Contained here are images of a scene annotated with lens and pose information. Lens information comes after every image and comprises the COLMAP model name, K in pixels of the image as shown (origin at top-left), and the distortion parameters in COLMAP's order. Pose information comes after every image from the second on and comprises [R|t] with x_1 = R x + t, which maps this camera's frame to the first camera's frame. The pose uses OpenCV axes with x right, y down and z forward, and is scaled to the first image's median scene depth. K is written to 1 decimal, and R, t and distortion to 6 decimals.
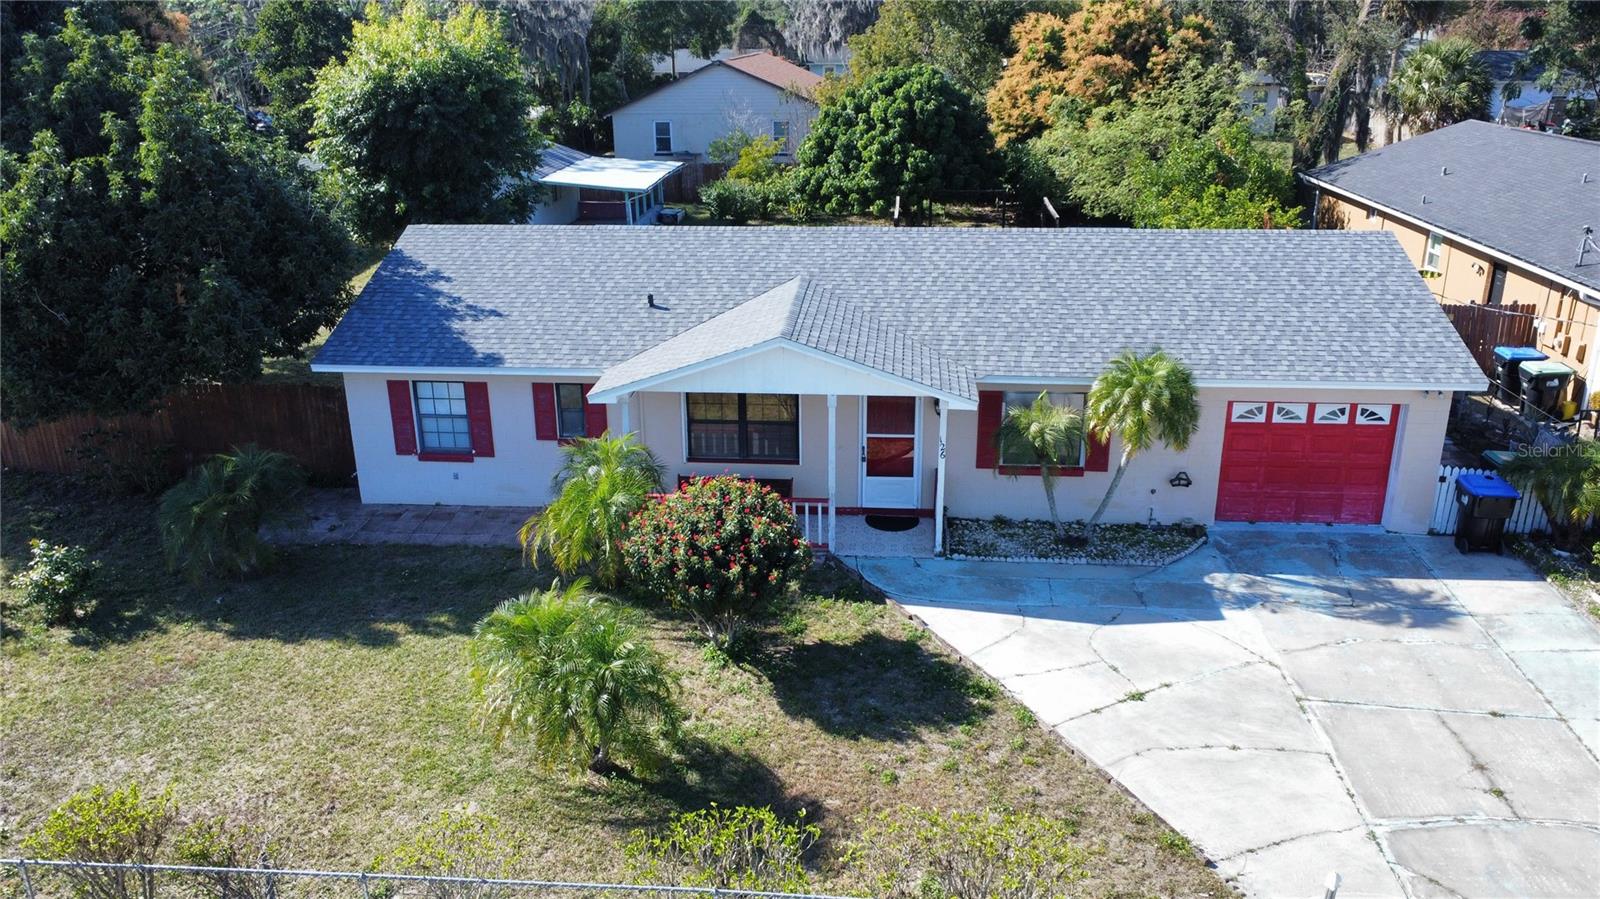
lens RADIAL K [[1202.0, 0, 800.0], [0, 1202.0, 449.5], [0, 0, 1]] dist [0.001805, -0.003704]
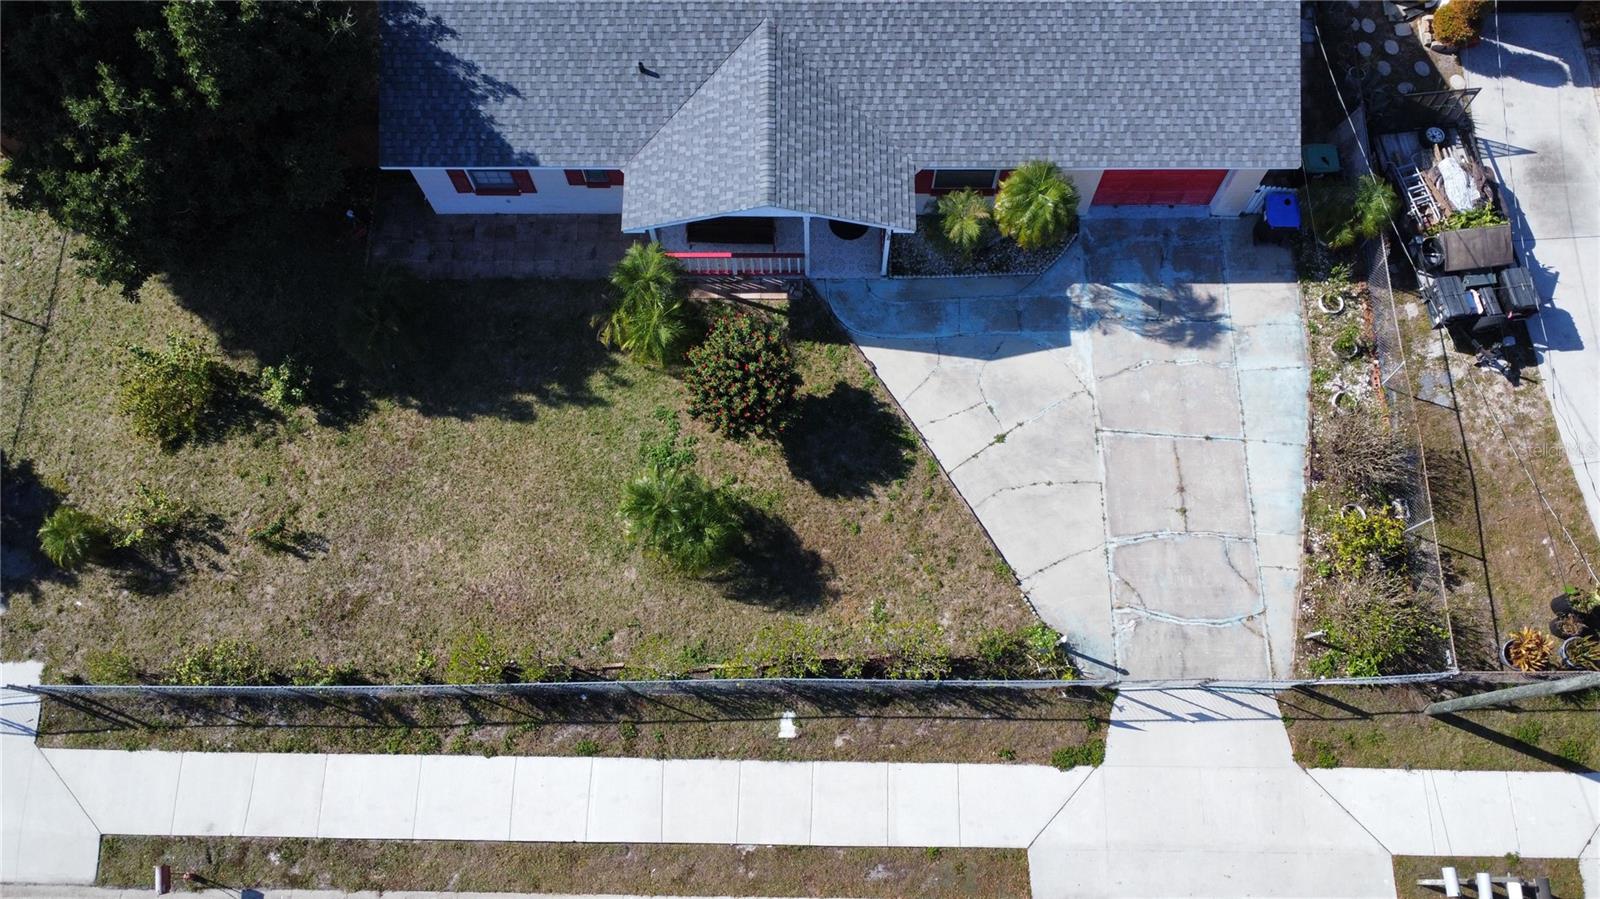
lens RADIAL K [[1202.0, 0, 800.0], [0, 1202.0, 449.5], [0, 0, 1]] dist [0.001805, -0.003704]
pose [[0.996710, -0.077726, 0.022973, -0.034205], [0.031118, 0.628704, 0.777022, -0.995720], [-0.074838, -0.773751, 0.629054, -0.037182]]
